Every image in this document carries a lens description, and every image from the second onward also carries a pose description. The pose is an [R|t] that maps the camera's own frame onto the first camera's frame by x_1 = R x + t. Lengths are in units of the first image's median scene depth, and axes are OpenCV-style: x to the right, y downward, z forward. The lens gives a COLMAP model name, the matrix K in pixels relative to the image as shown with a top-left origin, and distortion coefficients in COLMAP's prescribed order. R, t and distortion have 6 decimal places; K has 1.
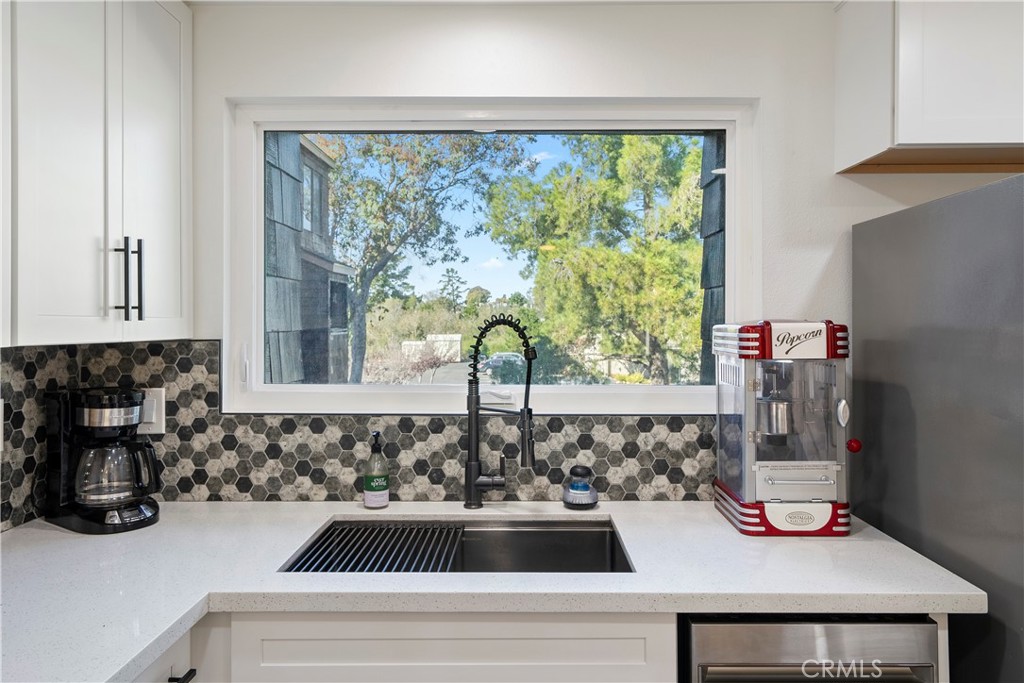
lens RADIAL K [[714.5, 0, 518.4], [0, 714.5, 320.3], [0, 0, 1]] dist [0.016753, -0.004958]
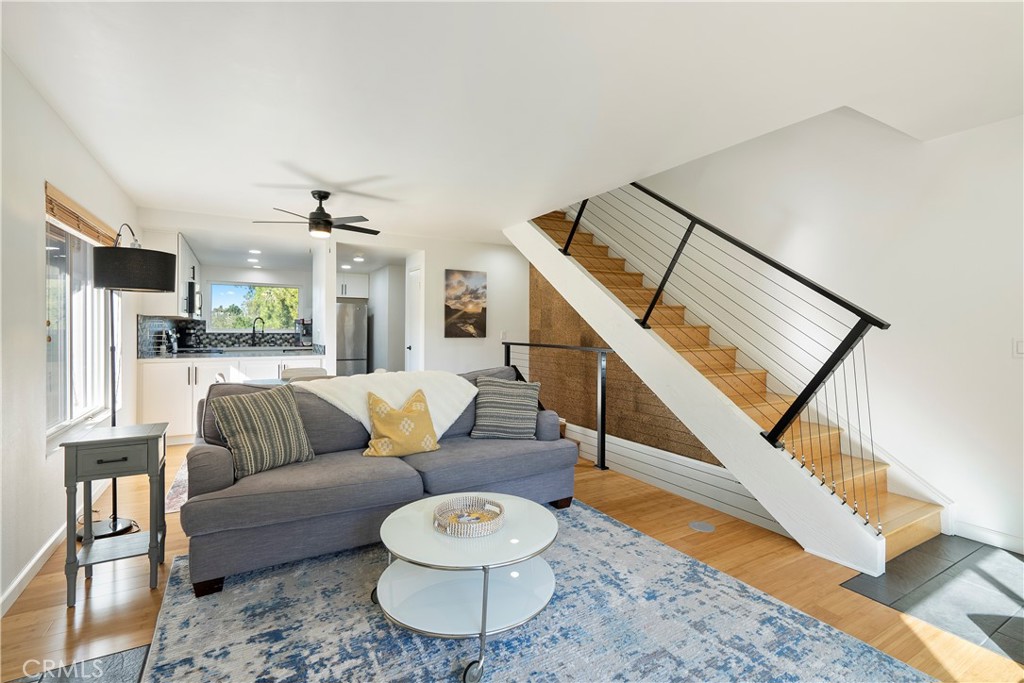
lens RADIAL K [[471.8, 0, 507.8], [0, 471.8, 331.7], [0, 0, 1]] dist [-0.002881, 0.000727]
pose [[0.864362, 0.005027, 0.502846, -0.216625], [-0.009895, 0.999926, 0.007012, 0.069596], [-0.502773, -0.011037, 0.864348, -3.756501]]
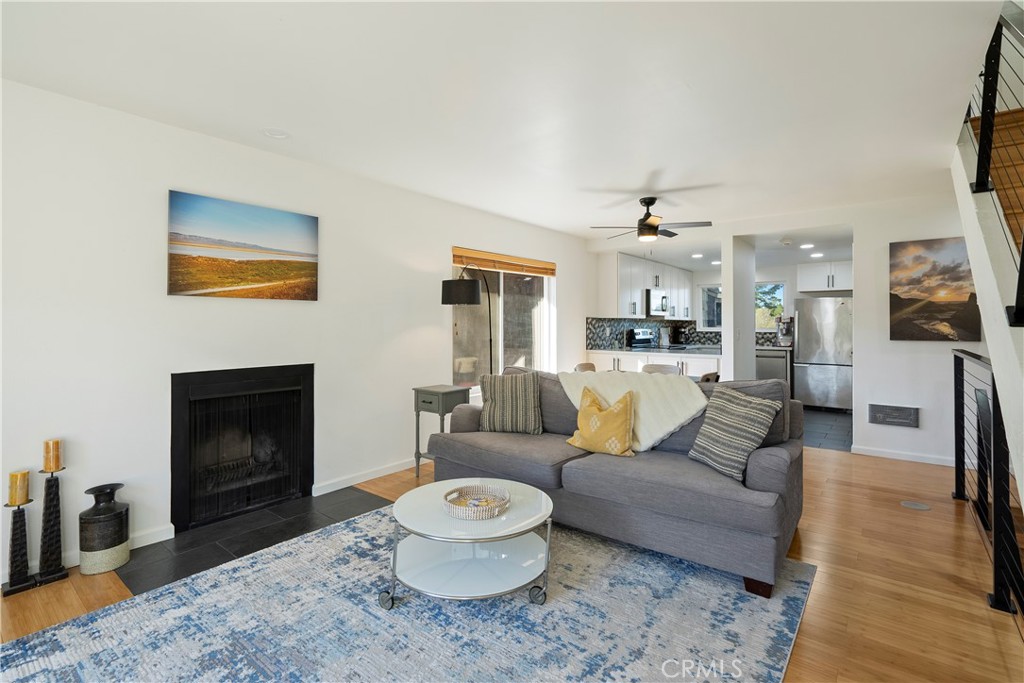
lens RADIAL K [[471.8, 0, 509.2], [0, 471.8, 326.7], [0, 0, 1]] dist [-0.002881, 0.000727]
pose [[0.781748, 0.006689, -0.623559, 1.002975], [-0.002859, 0.999970, 0.007142, 0.061072], [0.623588, -0.003800, 0.781744, -3.662137]]
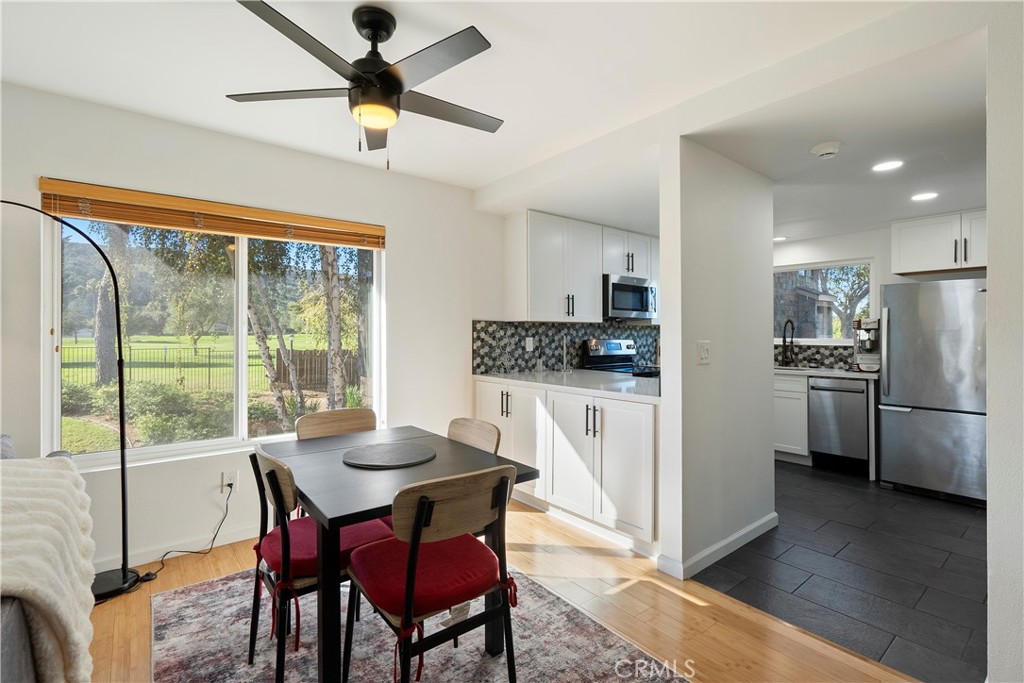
lens RADIAL K [[471.8, 0, 506.2], [0, 471.8, 334.6], [0, 0, 1]] dist [-0.002881, 0.000727]
pose [[0.635485, 0.004450, -0.772100, 0.977231], [-0.002715, 0.999990, 0.003529, 0.069918], [0.772108, -0.000146, 0.635491, -1.879274]]
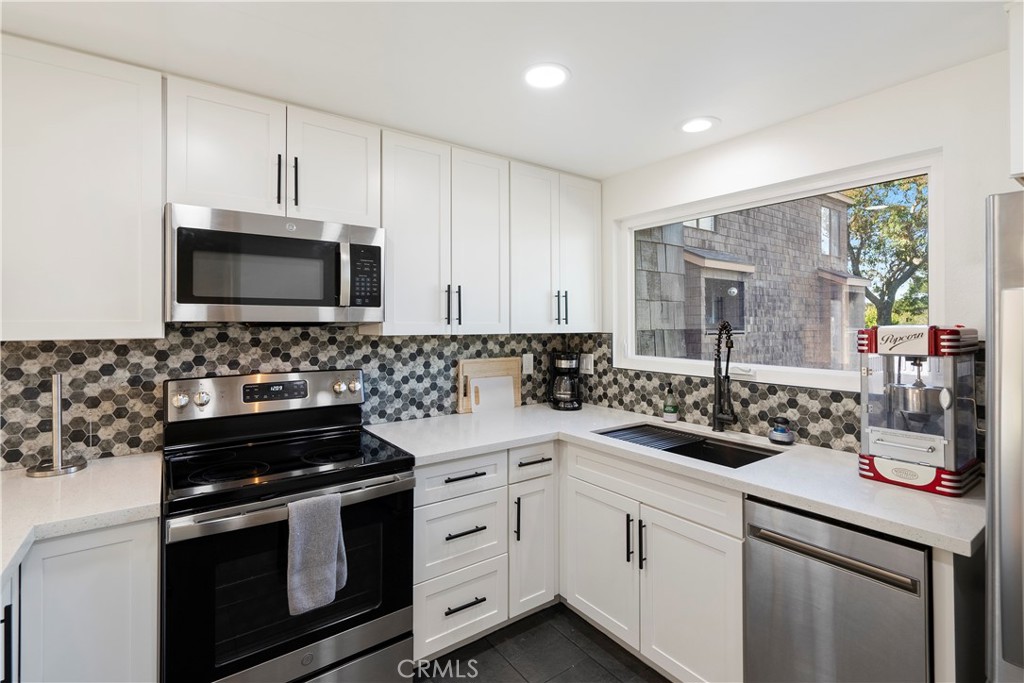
lens RADIAL K [[471.8, 0, 505.9], [0, 471.8, 326.9], [0, 0, 1]] dist [-0.002881, 0.000727]
pose [[0.593811, 0.006785, -0.804576, 0.542292], [0.002591, 0.999943, 0.010345, -0.006936], [0.804601, -0.008228, 0.593759, -0.097624]]
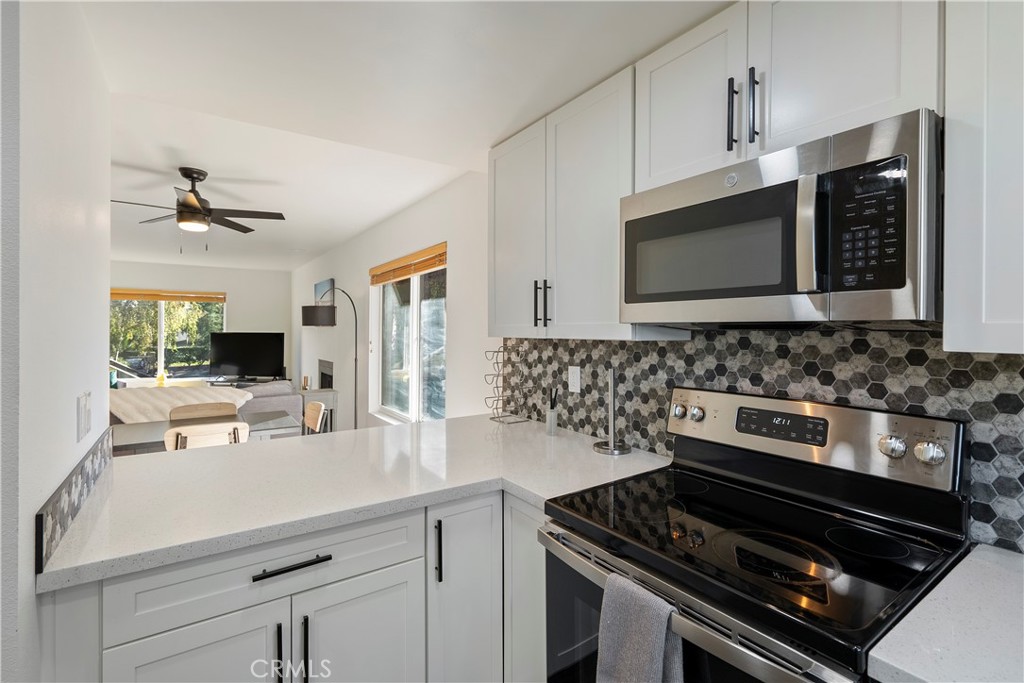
lens RADIAL K [[471.8, 0, 507.2], [0, 471.8, 331.8], [0, 0, 1]] dist [-0.002881, 0.000727]
pose [[-0.821944, 0.003741, -0.569555, 0.152957], [0.001281, 0.999988, 0.004721, 0.000525], [0.569566, 0.003151, -0.821939, 0.436961]]
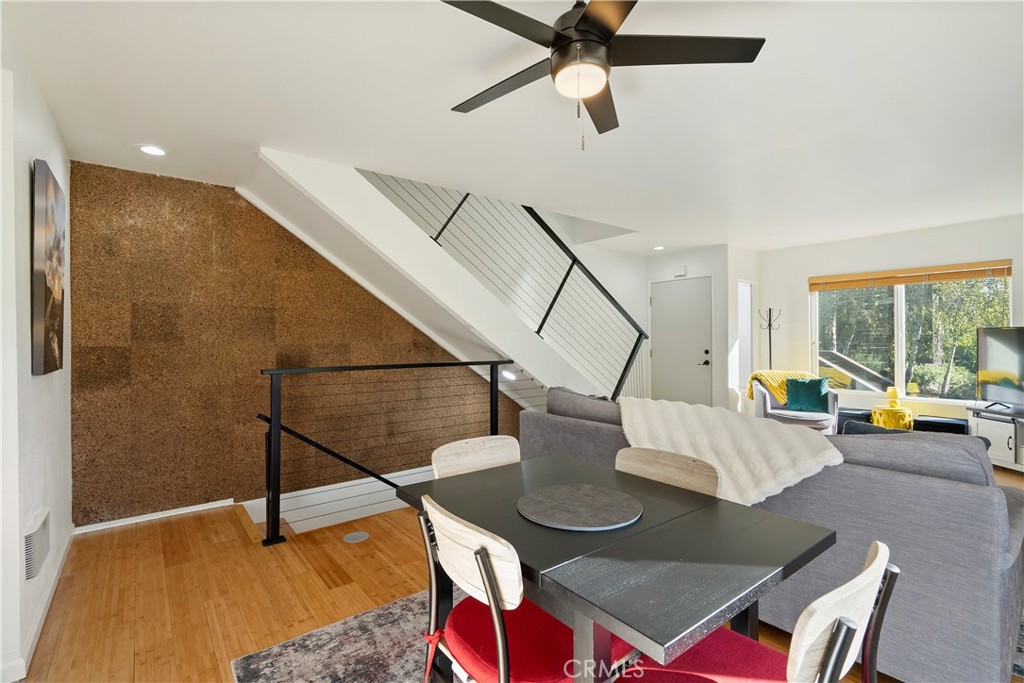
lens RADIAL K [[471.8, 0, 504.0], [0, 471.8, 338.9], [0, 0, 1]] dist [-0.002881, 0.000727]
pose [[-0.634714, 0.006495, 0.772720, -0.388375], [0.006631, 0.999974, -0.002959, 0.069734], [-0.772719, 0.003246, -0.634740, -0.879792]]
